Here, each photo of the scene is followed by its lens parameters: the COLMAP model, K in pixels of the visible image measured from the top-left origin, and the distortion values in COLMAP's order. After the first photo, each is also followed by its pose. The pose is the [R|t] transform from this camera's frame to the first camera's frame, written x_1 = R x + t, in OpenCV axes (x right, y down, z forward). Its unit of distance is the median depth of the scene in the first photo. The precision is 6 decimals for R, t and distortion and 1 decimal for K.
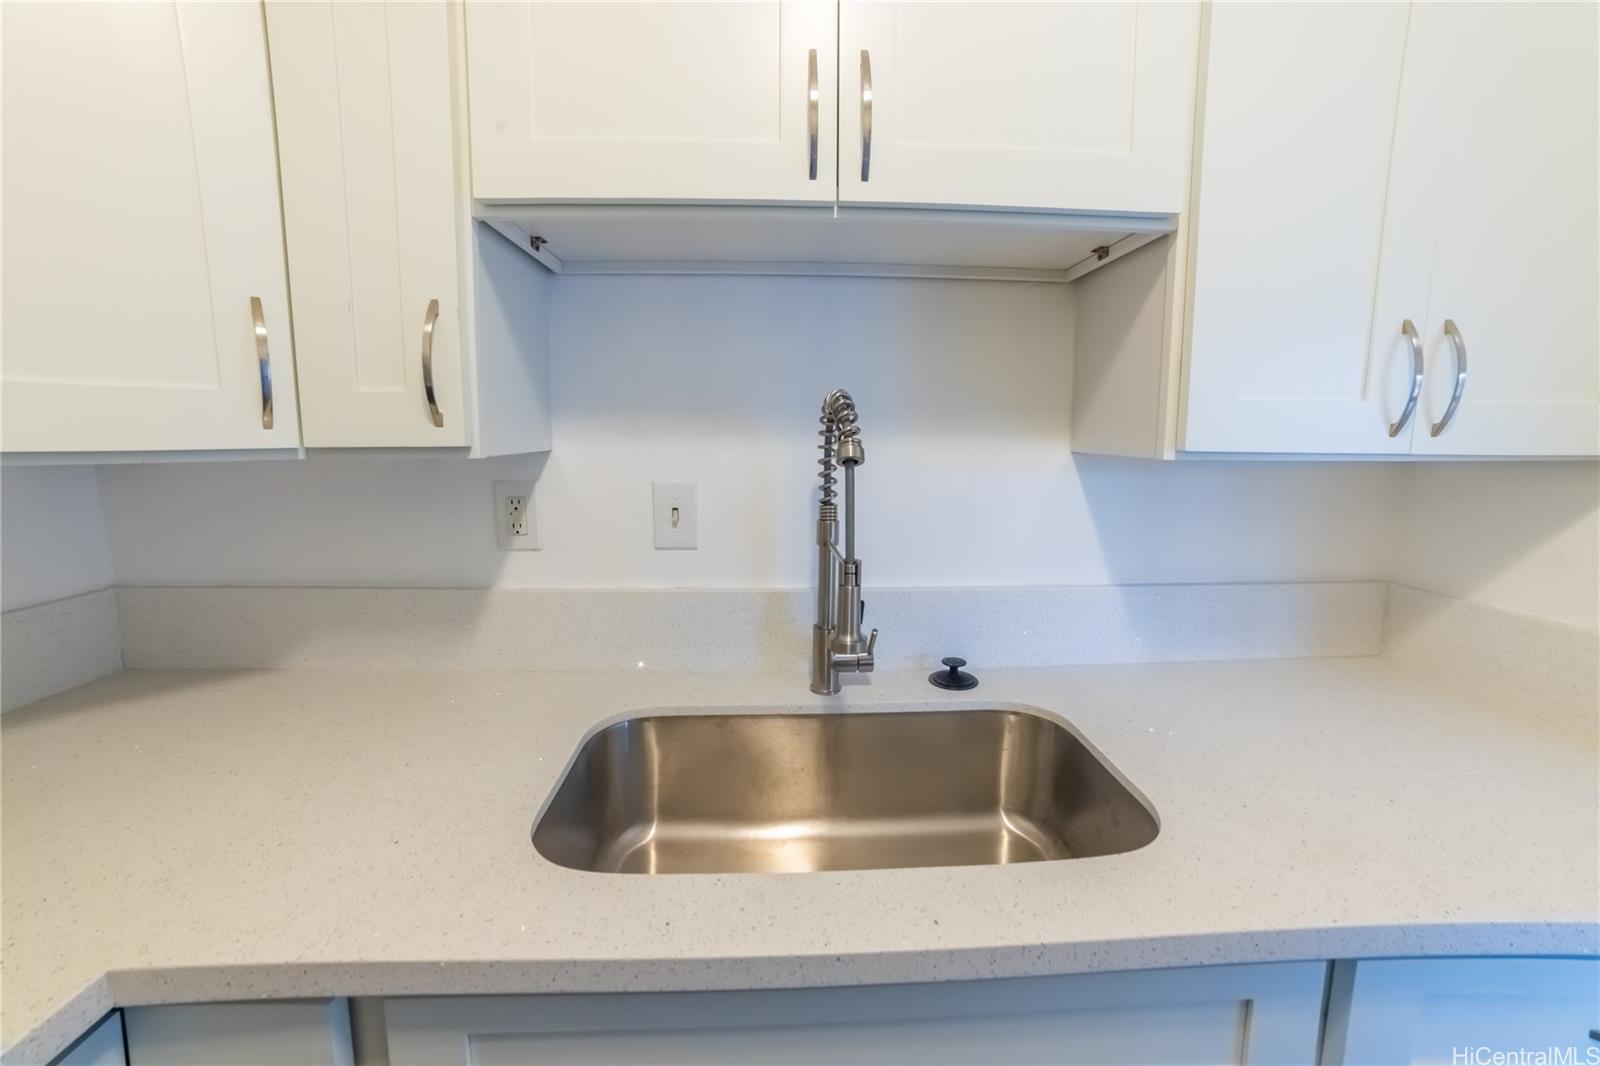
lens RADIAL K [[636.9, 0, 804.6], [0, 636.9, 520.7], [0, 0, 1]] dist [-0.082887, 0.035555]
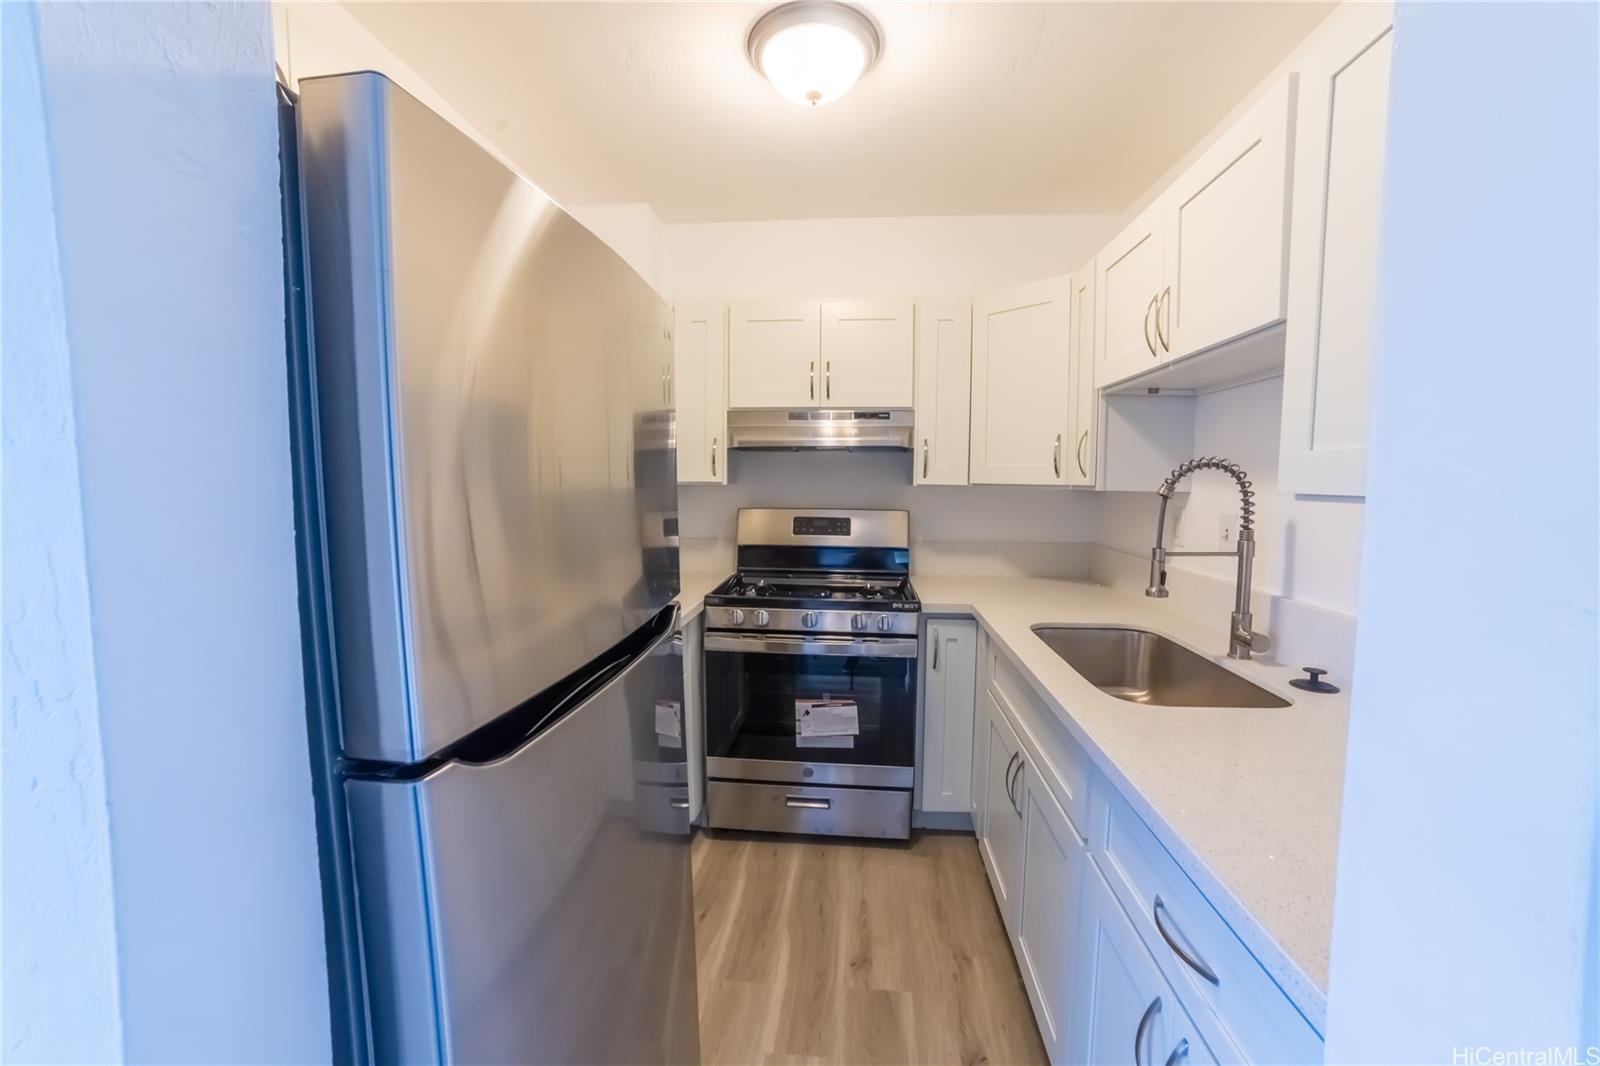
lens RADIAL K [[636.9, 0, 804.6], [0, 636.9, 520.7], [0, 0, 1]] dist [-0.082887, 0.035555]
pose [[-0.123434, 0.059892, -0.990544, 1.896947], [-0.145602, 0.986281, 0.077778, -0.007334], [0.981613, 0.153826, -0.113020, 0.157275]]
